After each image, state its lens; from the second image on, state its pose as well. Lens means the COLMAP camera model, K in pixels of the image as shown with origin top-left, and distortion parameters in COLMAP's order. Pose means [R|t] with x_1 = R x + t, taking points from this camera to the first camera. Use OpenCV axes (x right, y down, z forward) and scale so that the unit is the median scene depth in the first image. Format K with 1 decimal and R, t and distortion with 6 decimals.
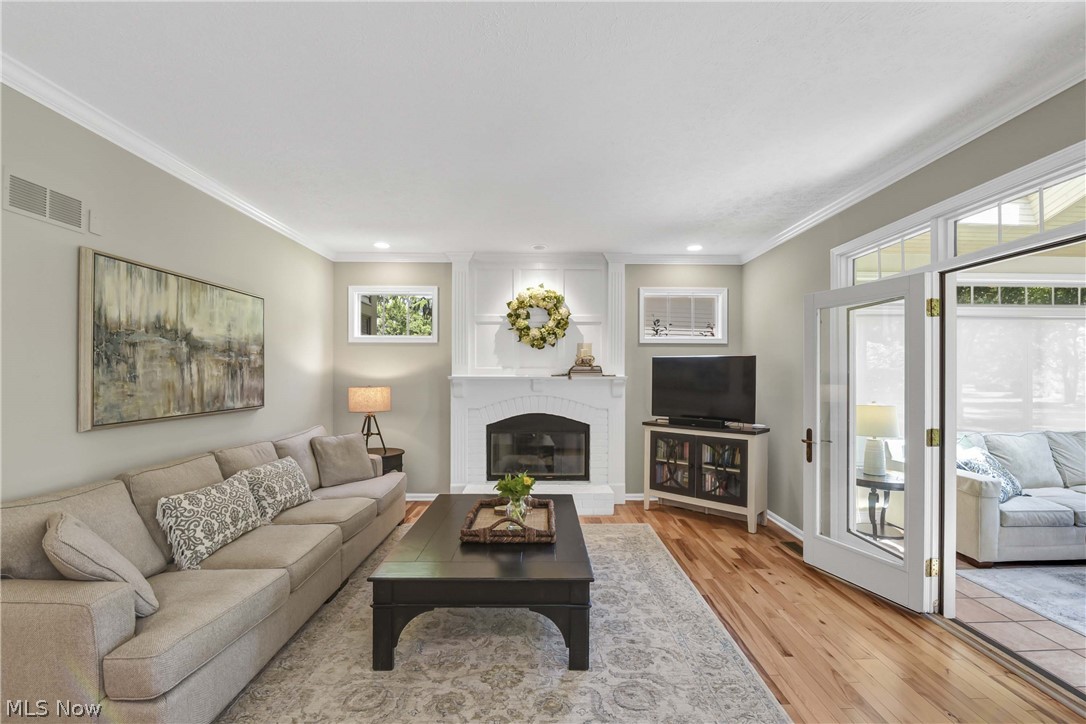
lens RADIAL K [[486.2, 0, 544.9], [0, 486.2, 370.5], [0, 0, 1]] dist [0.000362, -0.010187]
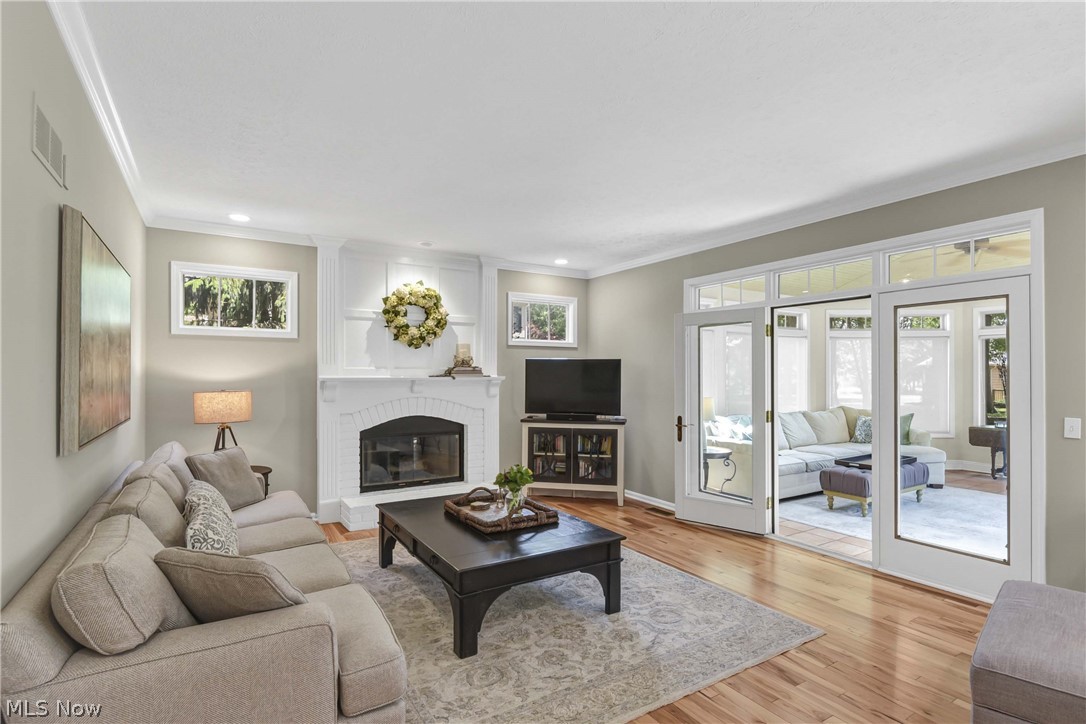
lens RADIAL K [[541.2, 0, 546.0], [0, 541.2, 368.4], [0, 0, 1]] dist [0.003550, 0.000254]
pose [[0.853130, 0.003346, 0.521687, -0.362055], [-0.002062, 0.999993, -0.003042, -0.002725], [-0.521694, 0.001519, 0.853131, -0.042642]]
